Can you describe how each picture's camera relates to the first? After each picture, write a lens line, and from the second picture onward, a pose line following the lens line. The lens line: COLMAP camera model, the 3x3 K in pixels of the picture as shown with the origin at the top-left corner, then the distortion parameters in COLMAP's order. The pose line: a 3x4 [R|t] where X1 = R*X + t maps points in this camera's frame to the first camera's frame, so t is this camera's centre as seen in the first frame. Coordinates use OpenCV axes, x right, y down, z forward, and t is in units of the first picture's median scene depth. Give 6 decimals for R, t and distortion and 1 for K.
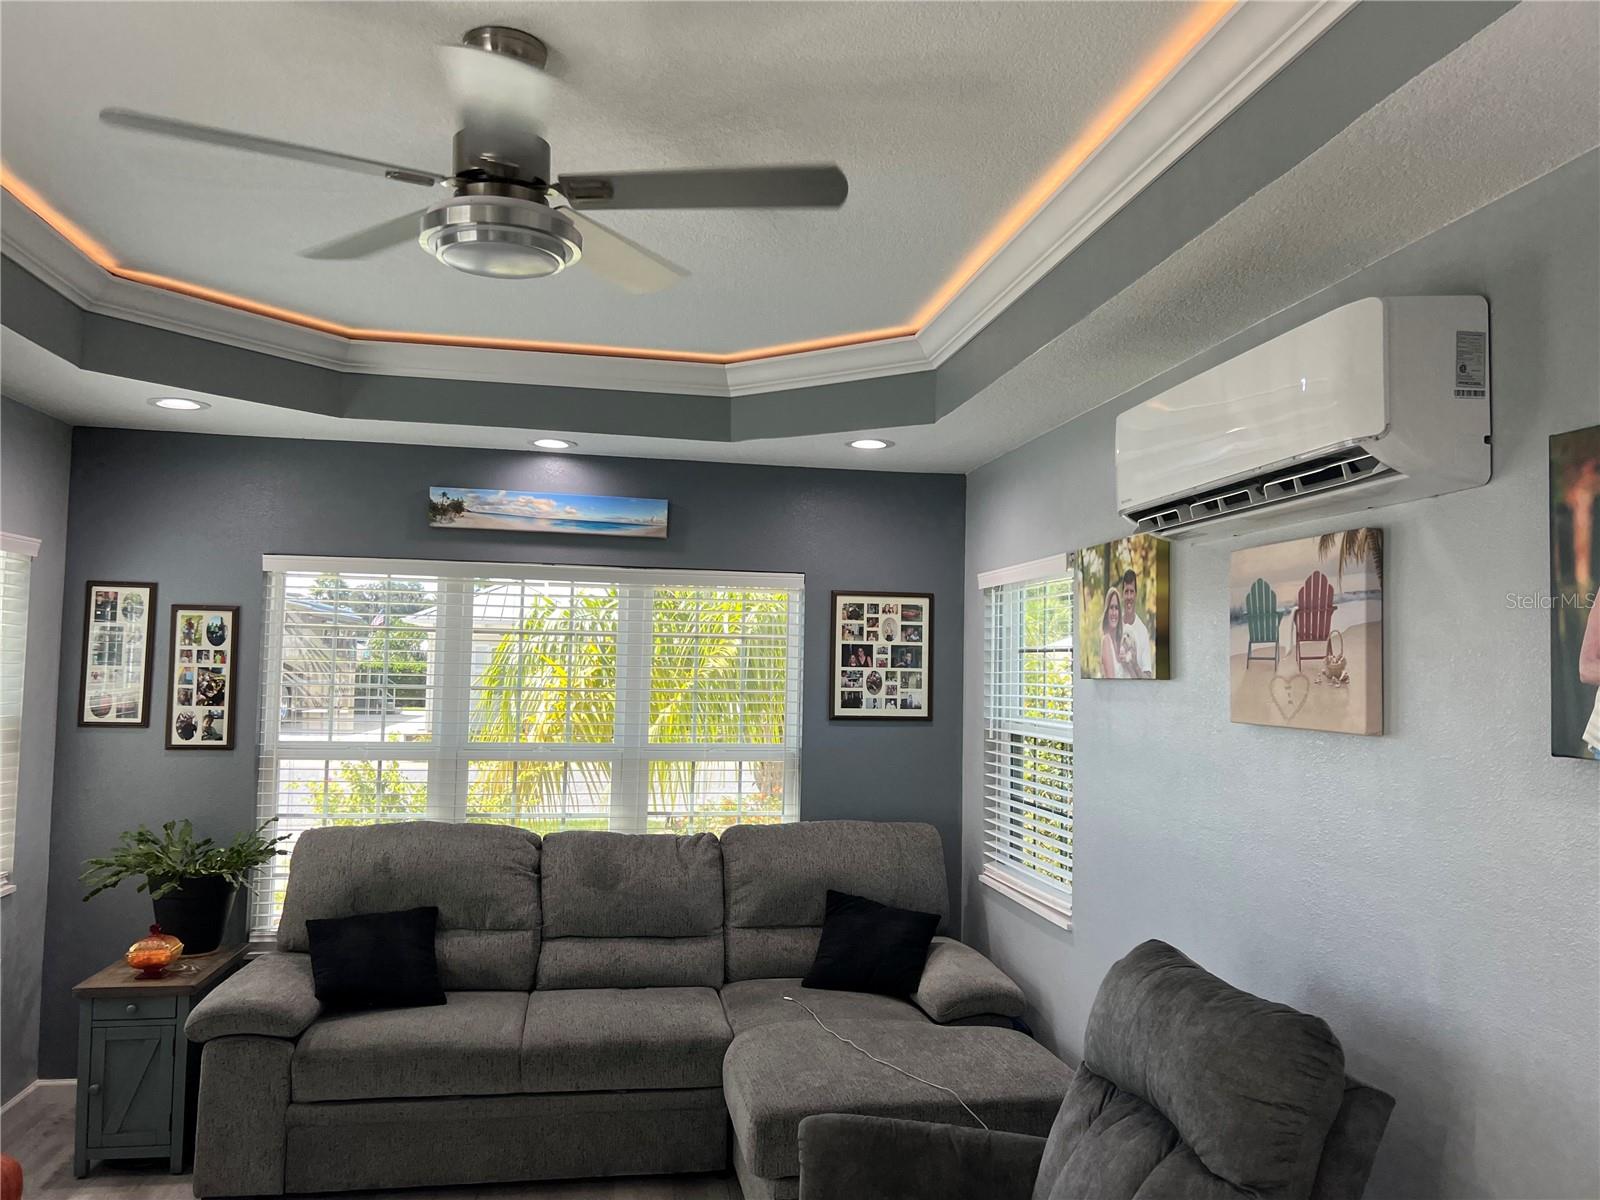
lens RADIAL K [[1176.4, 0, 797.9], [0, 1176.4, 599.3], [0, 0, 1]] dist [0.099218, -0.128455]
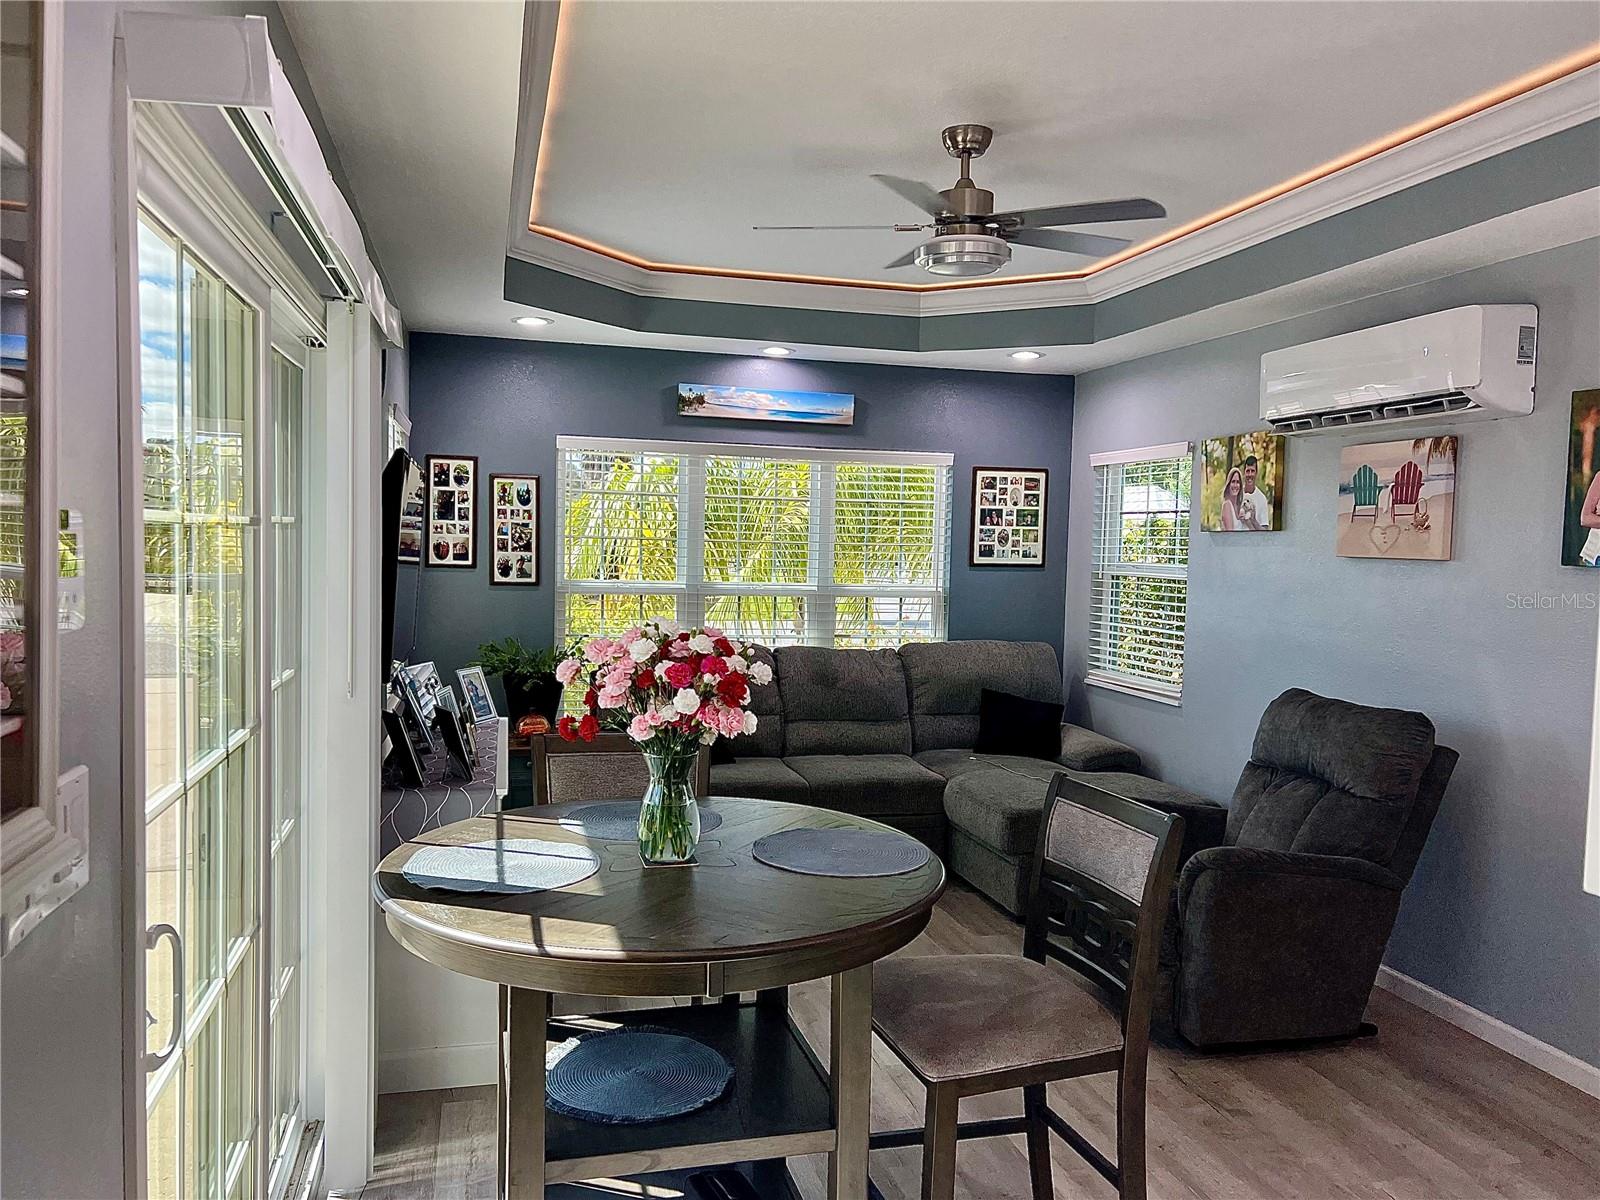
lens RADIAL K [[1176.4, 0, 797.9], [0, 1176.4, 599.3], [0, 0, 1]] dist [0.099218, -0.128455]
pose [[0.996738, -0.001191, 0.080692, -0.293822], [-0.007883, 0.993673, 0.112035, -0.007061], [-0.080314, -0.112306, 0.990423, -0.316352]]
